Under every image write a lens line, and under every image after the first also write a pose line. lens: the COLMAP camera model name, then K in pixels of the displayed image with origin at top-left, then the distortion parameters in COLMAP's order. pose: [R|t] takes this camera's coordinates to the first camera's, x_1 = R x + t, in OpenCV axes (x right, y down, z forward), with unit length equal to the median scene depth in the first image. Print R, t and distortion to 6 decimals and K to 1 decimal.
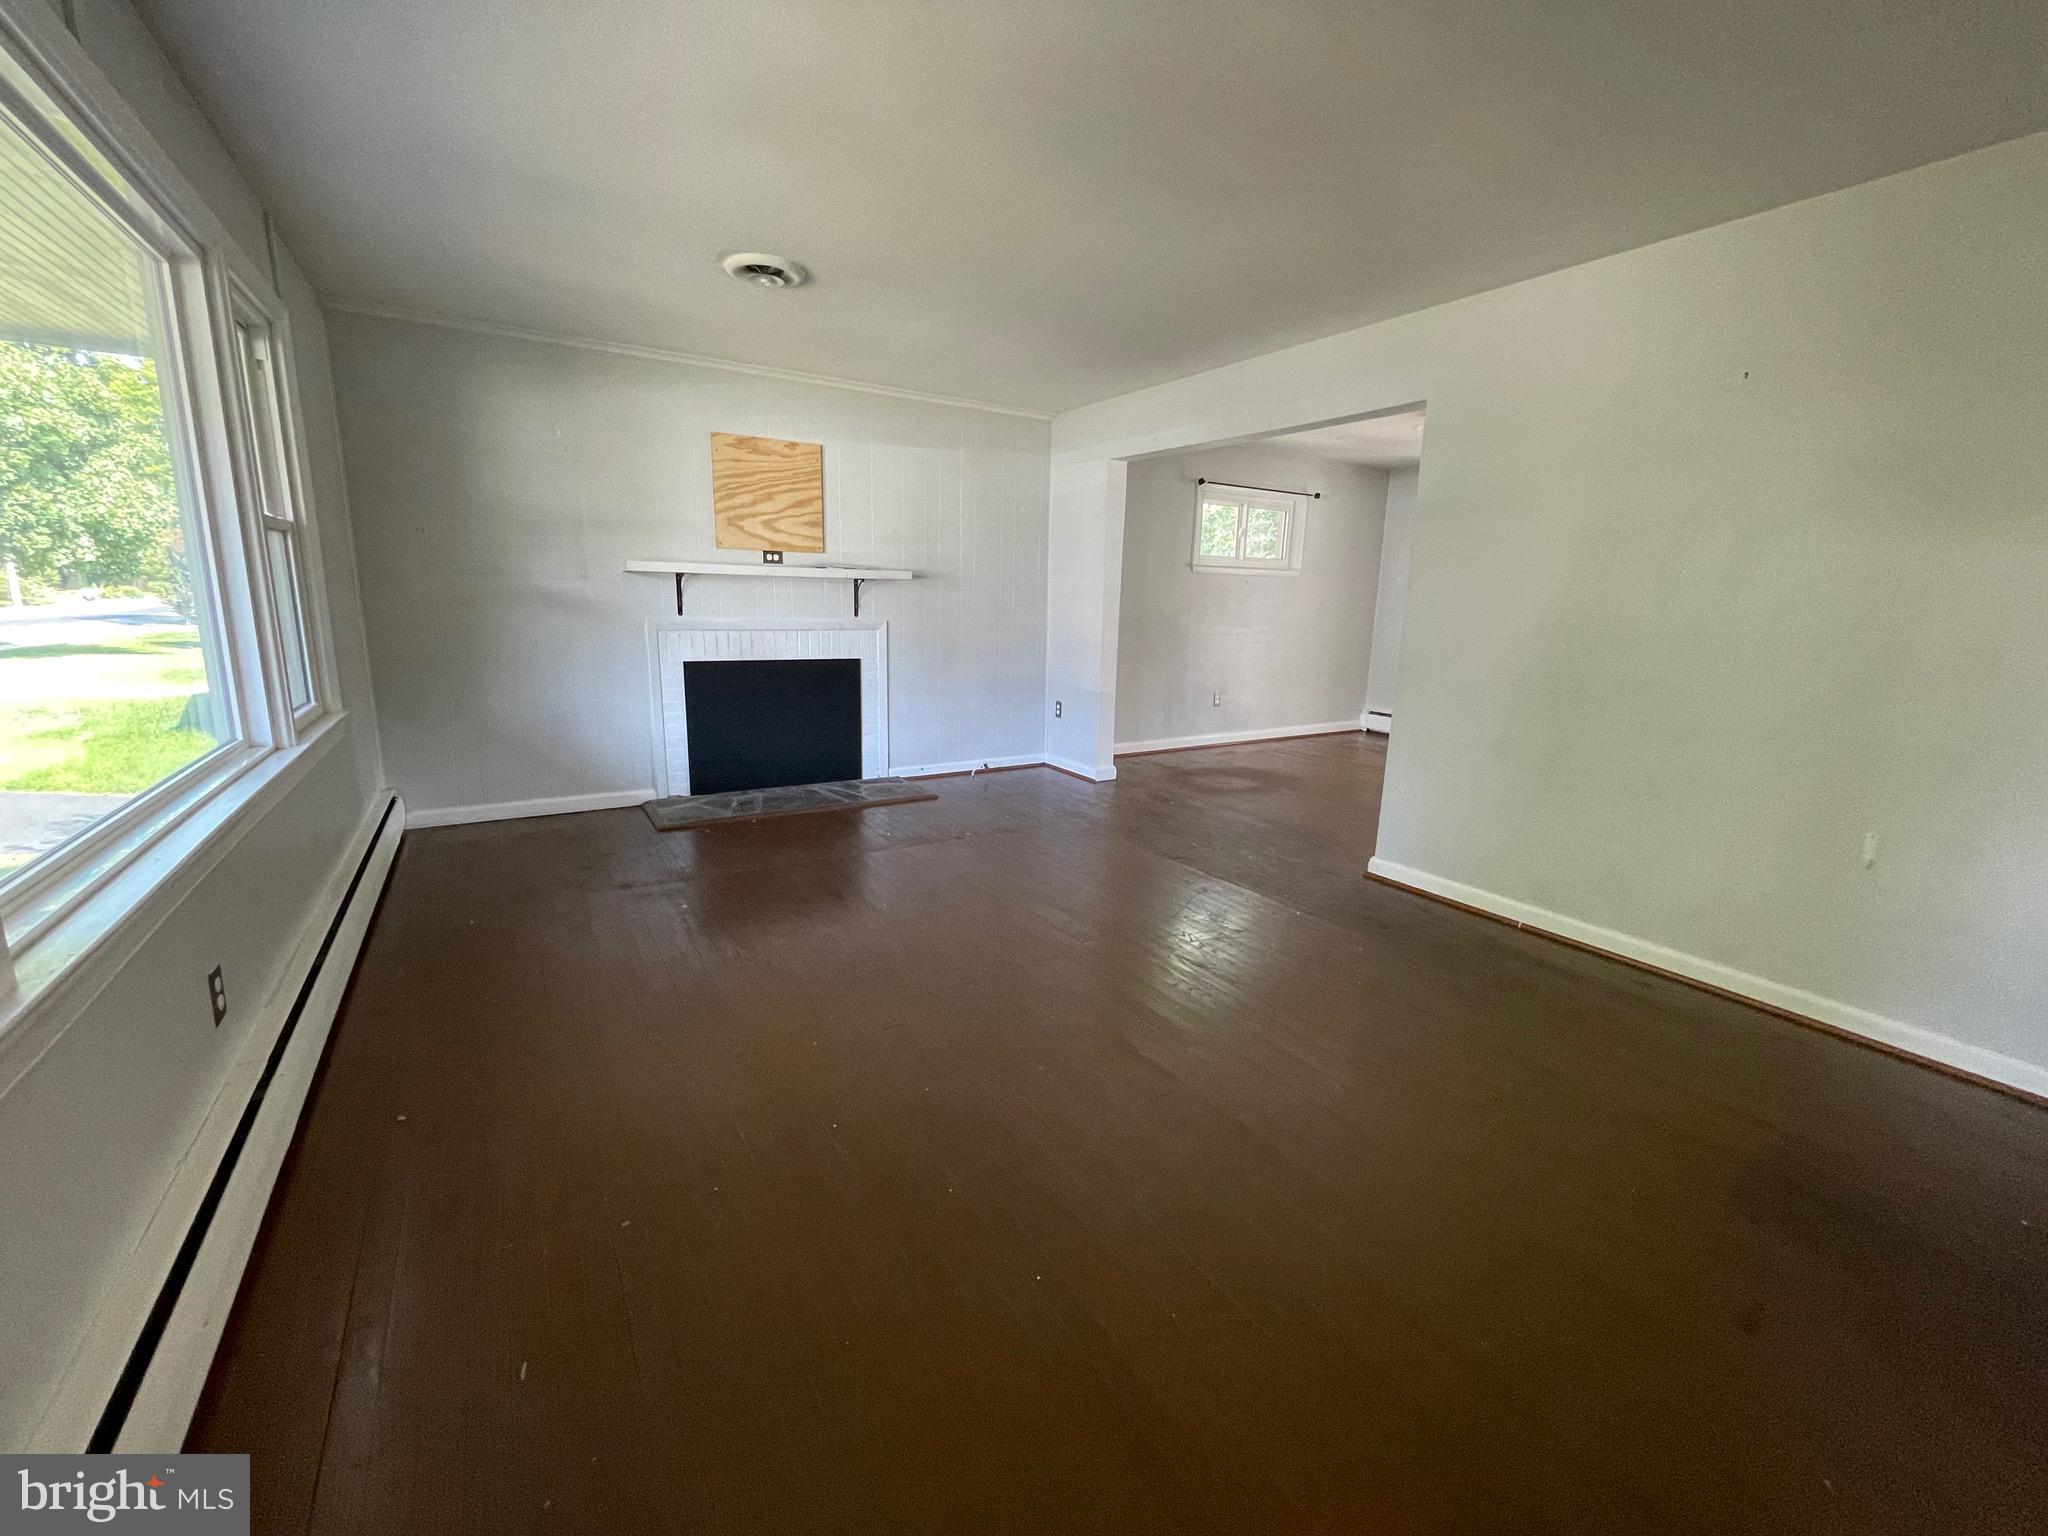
lens RADIAL K [[835.8, 0, 1024.0], [0, 835.8, 768.0], [0, 0, 1]] dist [0.006314, -0.000327]
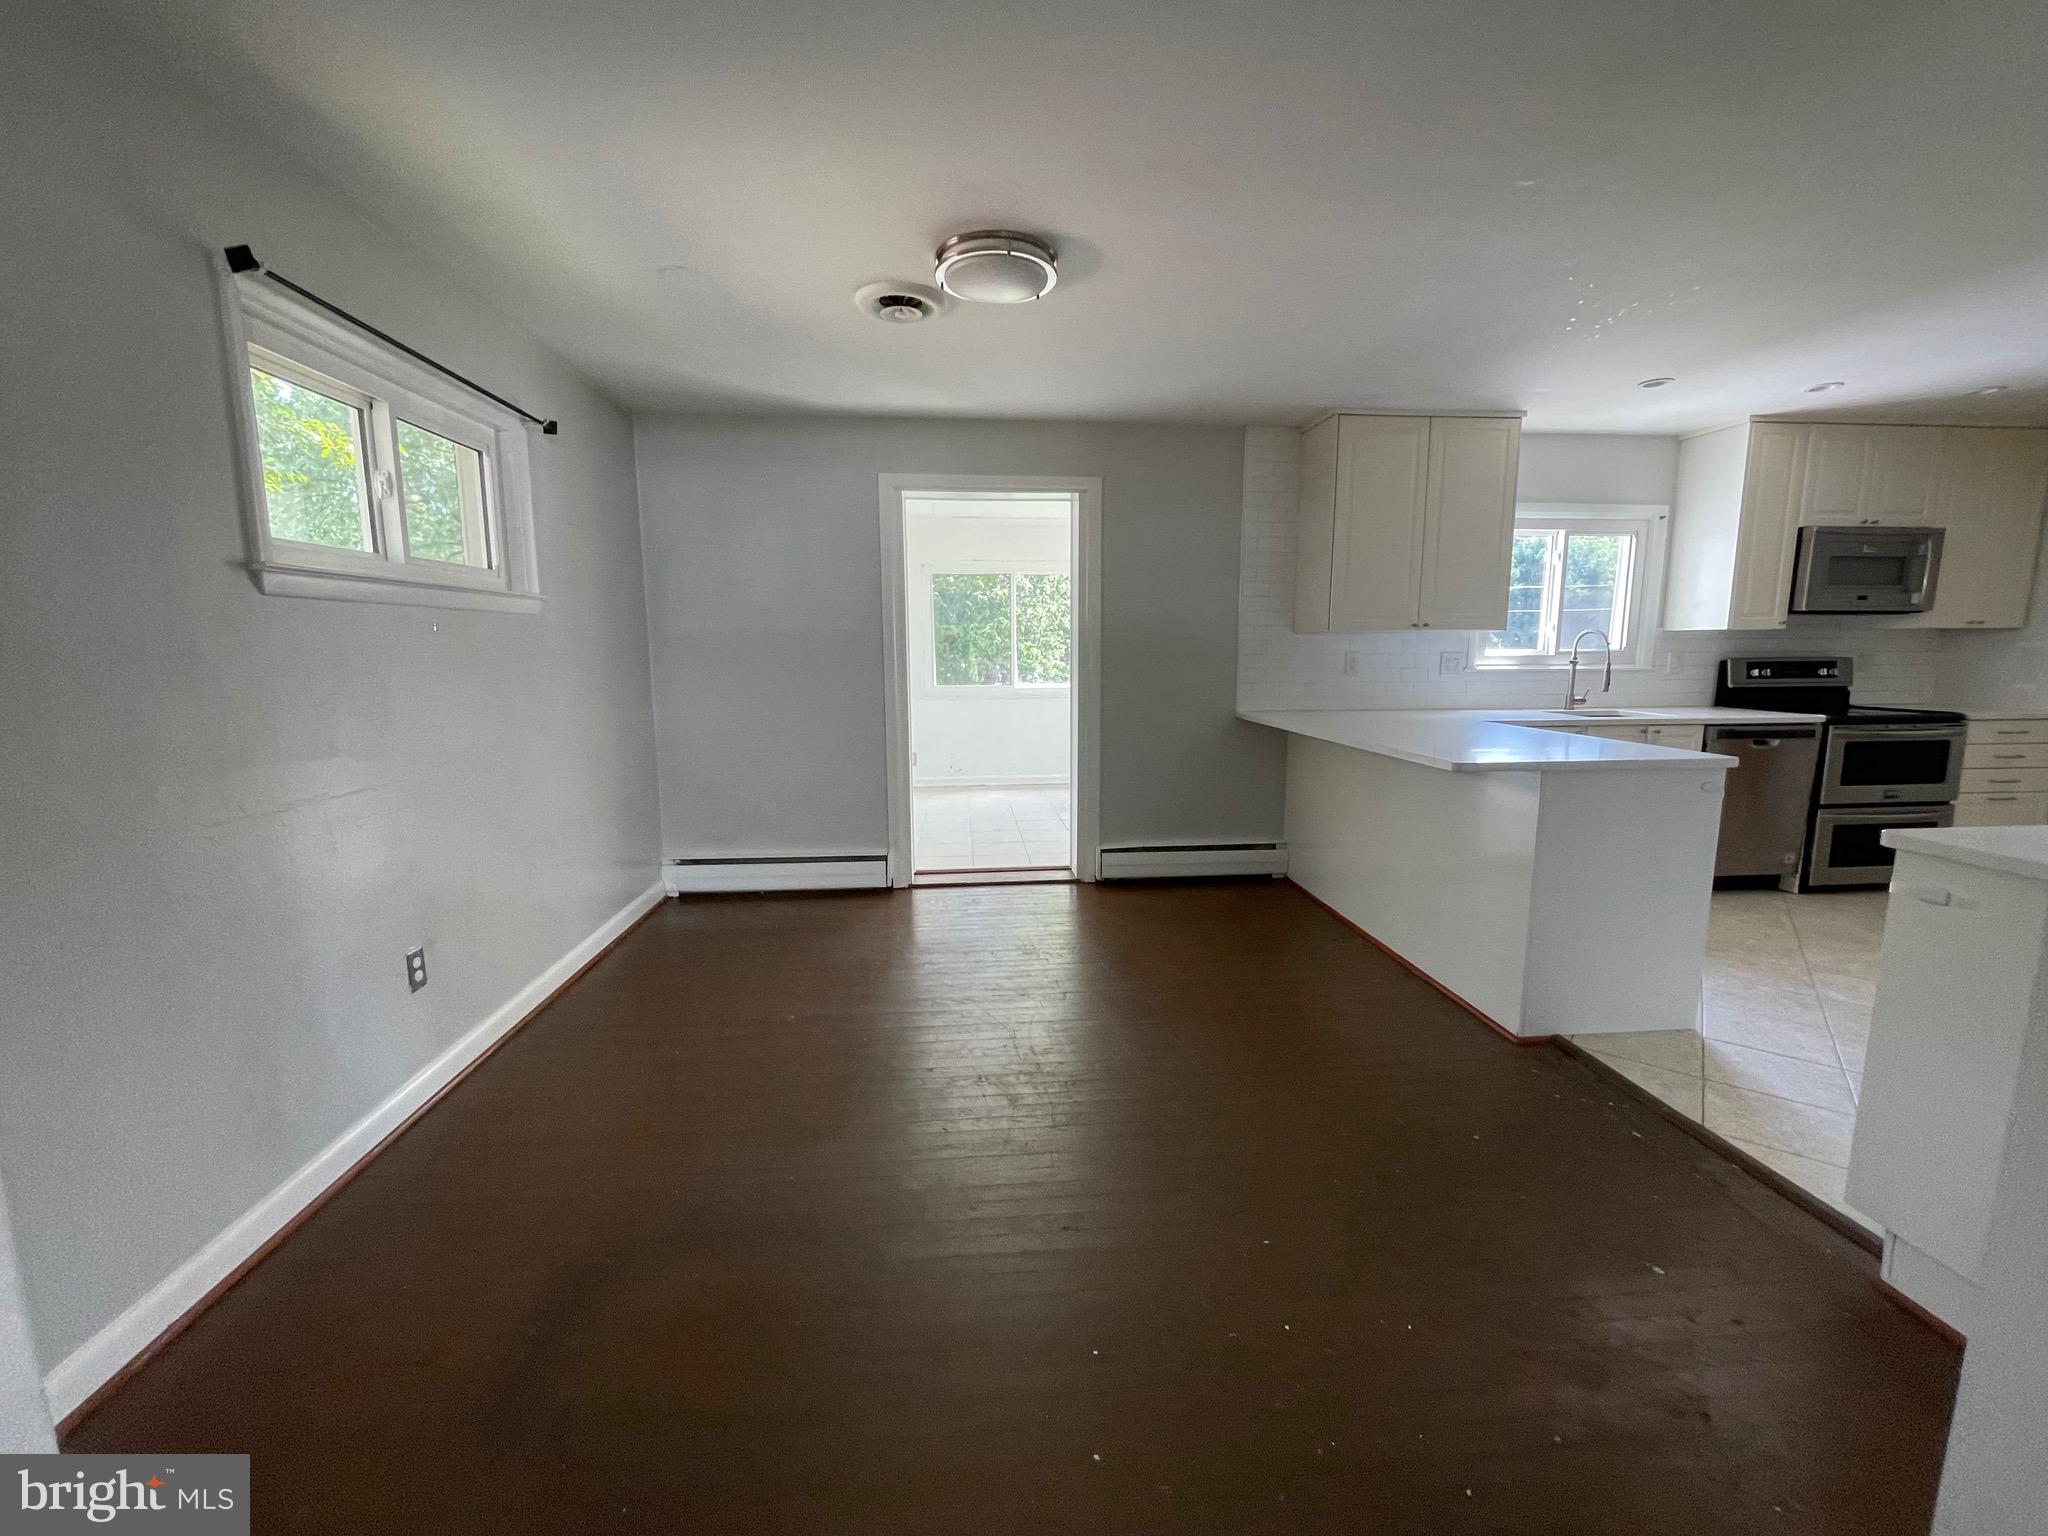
lens RADIAL K [[835.8, 0, 1024.0], [0, 835.8, 768.0], [0, 0, 1]] dist [0.006314, -0.000327]
pose [[0.435709, -0.148207, 0.887802, 0.047631], [0.179428, 0.980856, 0.075683, -0.143632], [-0.882022, 0.126321, 0.453960, 0.616398]]
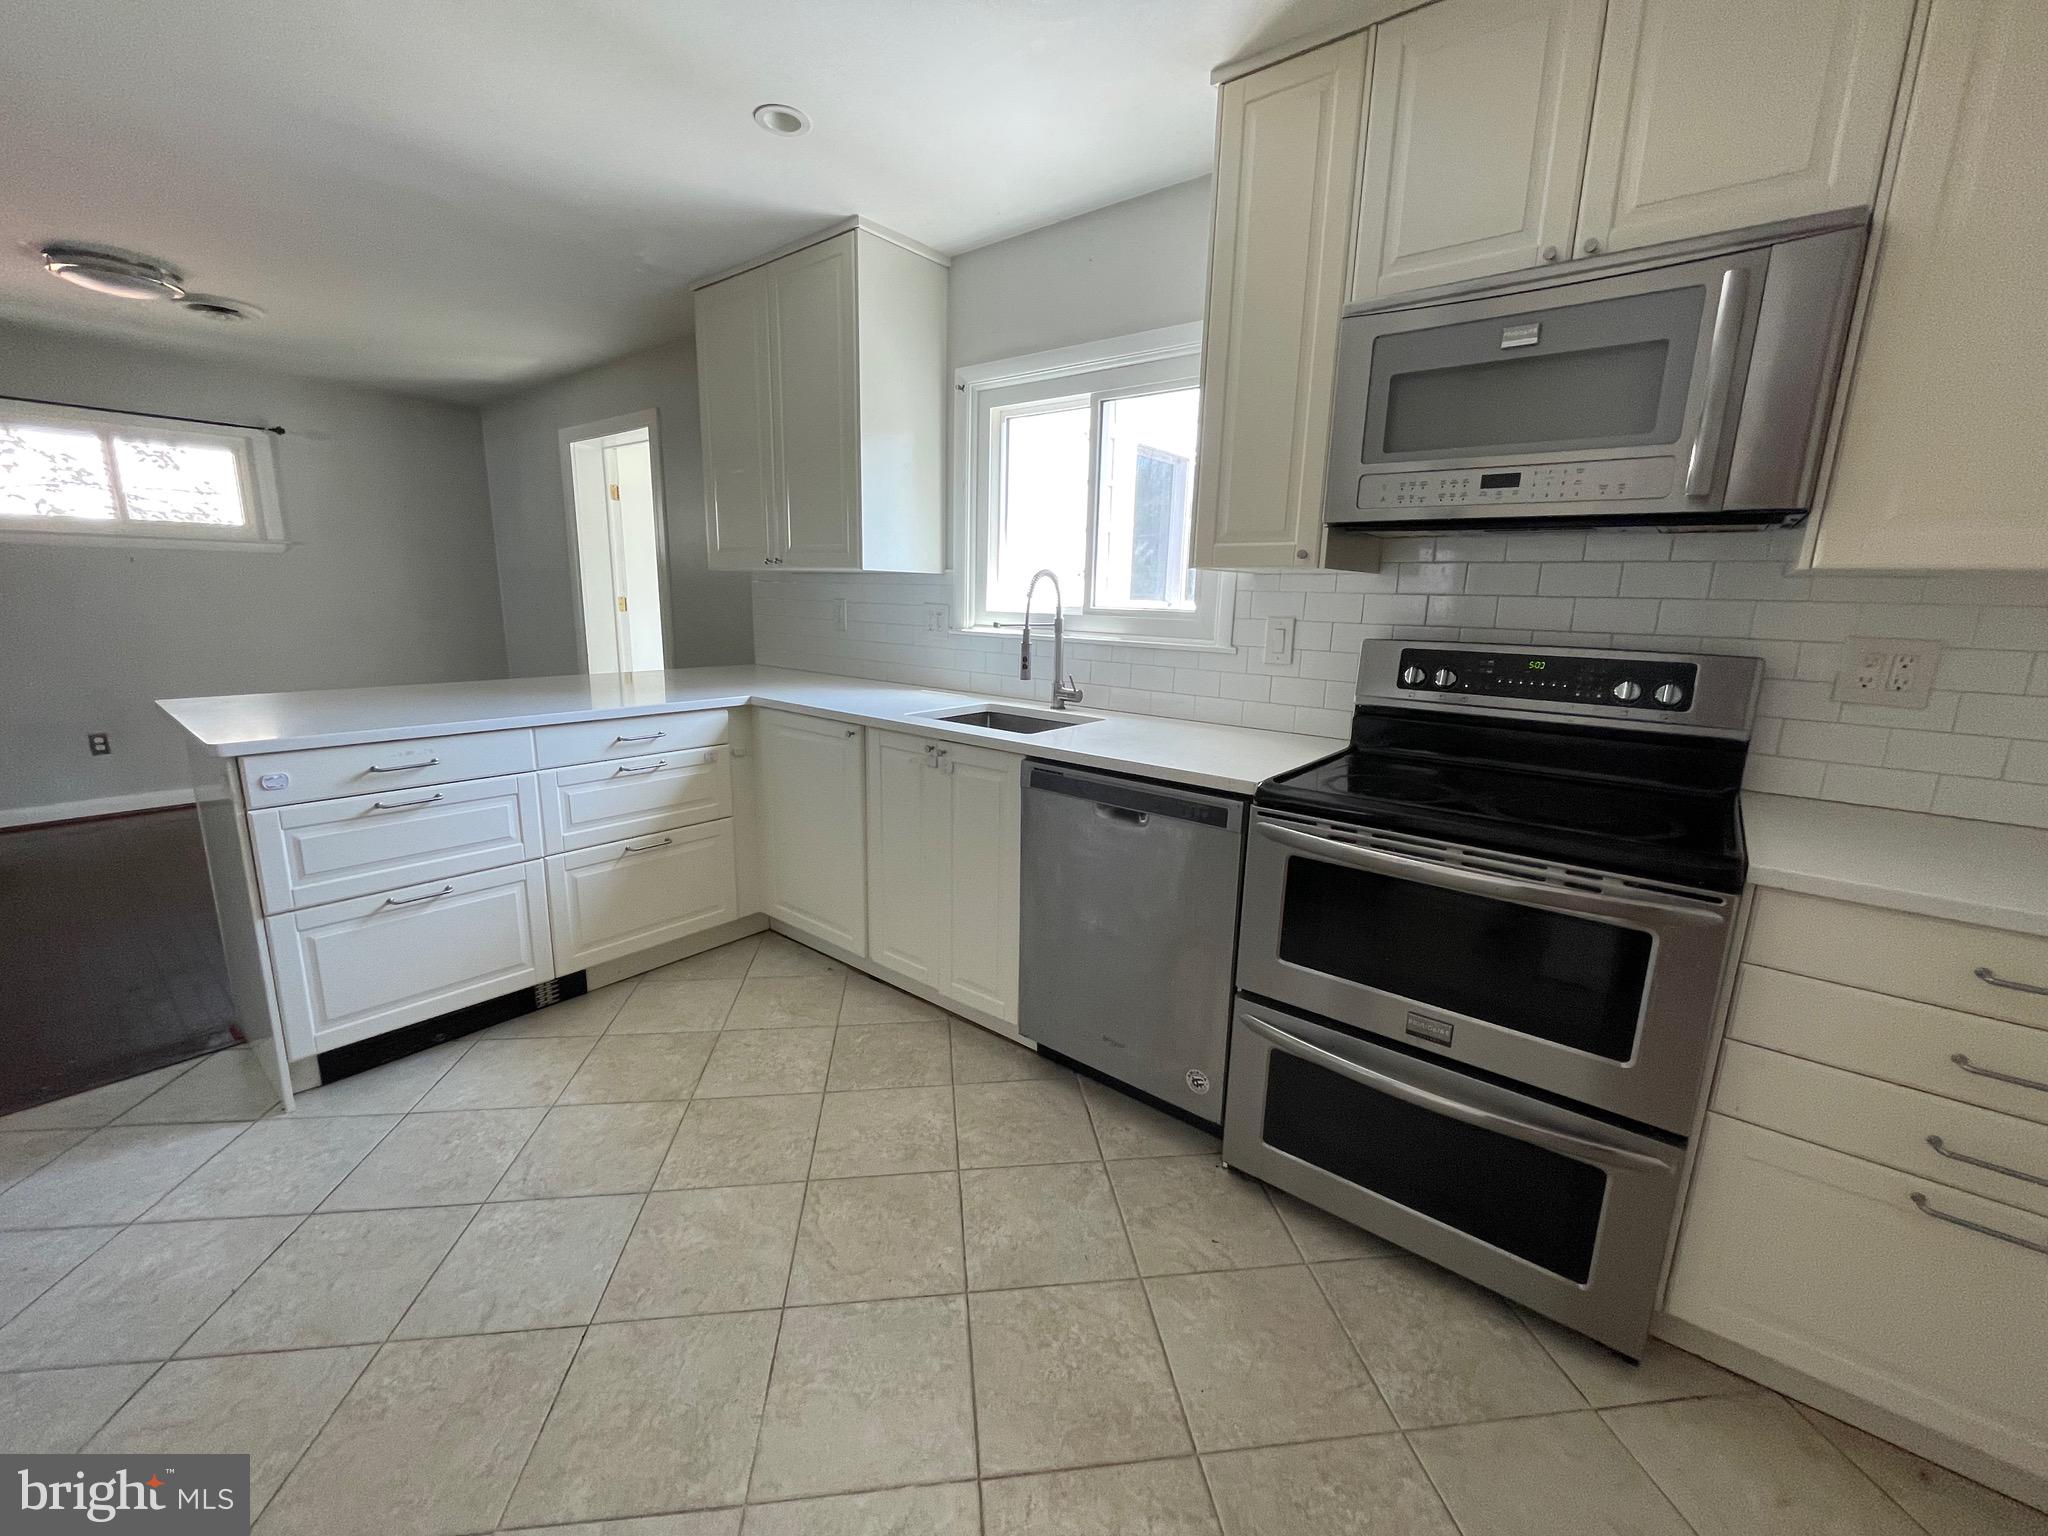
lens RADIAL K [[835.8, 0, 1024.0], [0, 835.8, 768.0], [0, 0, 1]] dist [0.006314, -0.000327]
pose [[0.945292, -0.062070, 0.320266, 0.688043], [0.053523, 0.997938, 0.035430, -0.048531], [-0.321805, -0.016351, 0.946665, 0.169528]]
